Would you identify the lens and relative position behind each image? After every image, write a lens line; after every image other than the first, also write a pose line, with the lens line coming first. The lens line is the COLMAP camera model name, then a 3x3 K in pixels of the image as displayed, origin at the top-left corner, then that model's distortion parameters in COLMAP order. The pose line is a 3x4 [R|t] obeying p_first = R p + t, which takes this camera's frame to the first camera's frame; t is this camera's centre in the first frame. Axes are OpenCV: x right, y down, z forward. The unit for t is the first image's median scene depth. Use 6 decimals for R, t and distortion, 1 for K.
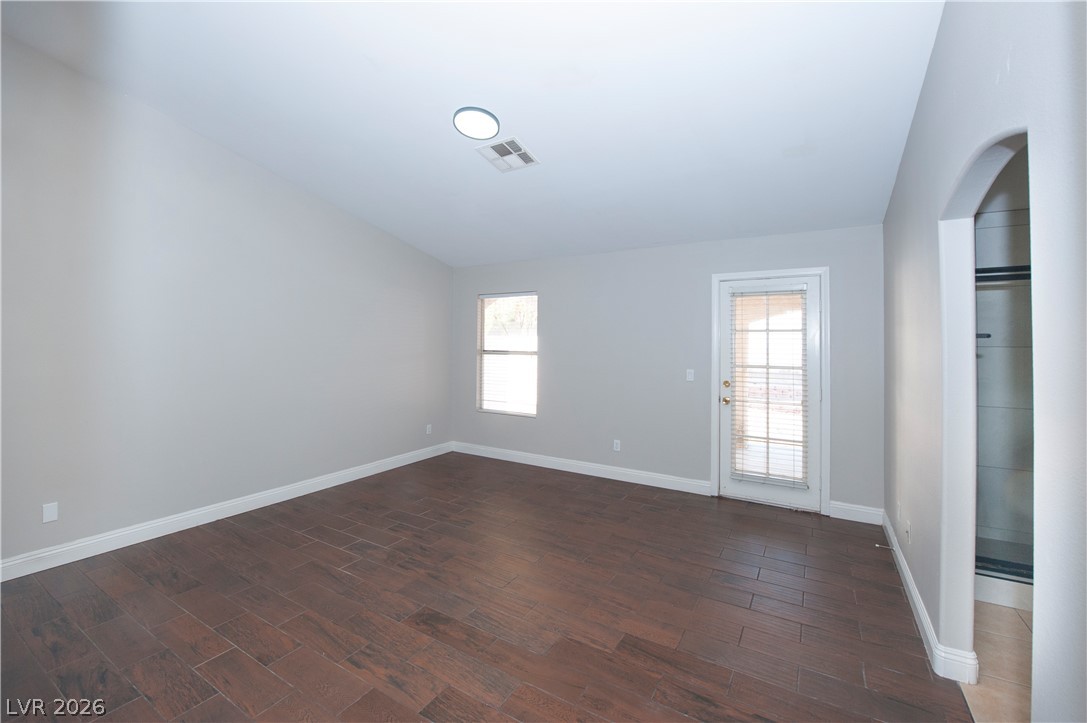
lens RADIAL K [[455.9, 0, 542.8], [0, 455.9, 335.9], [0, 0, 1]] dist [-0.016755, -0.000256]
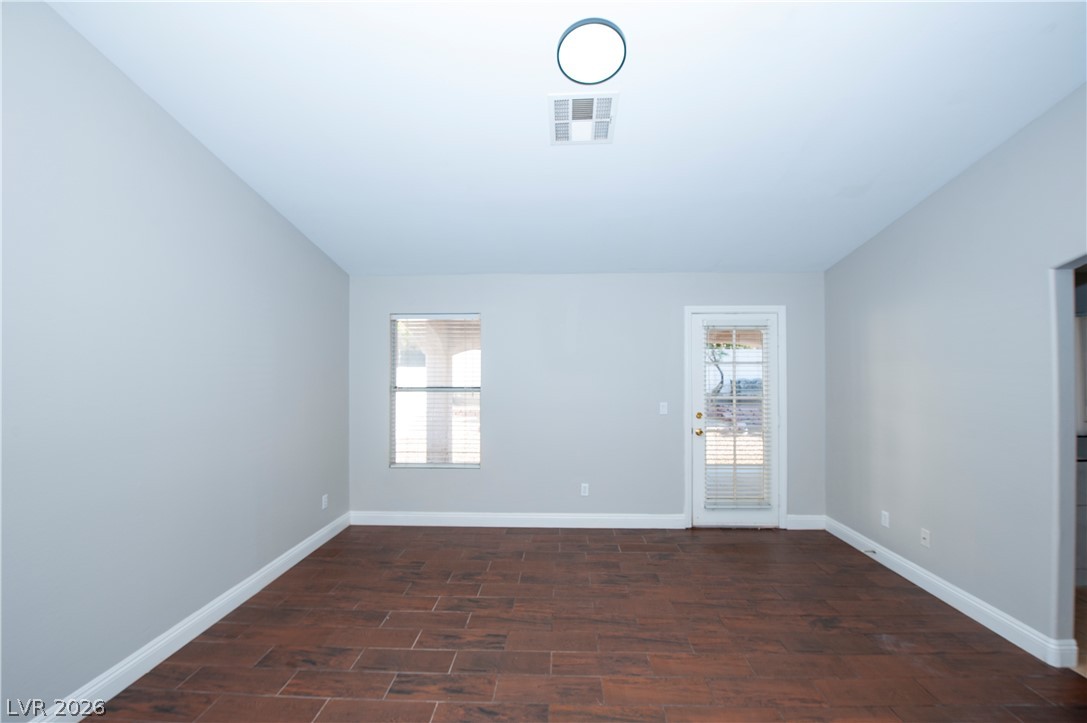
lens RADIAL K [[428.3, 0, 549.5], [0, 428.3, 367.4], [0, 0, 1]] dist [-0.018534, 0.000263]
pose [[0.870606, -0.003434, 0.491969, -0.390509], [0.001154, 0.999987, 0.004937, -0.007068], [-0.491979, -0.003731, 0.870599, 0.372786]]
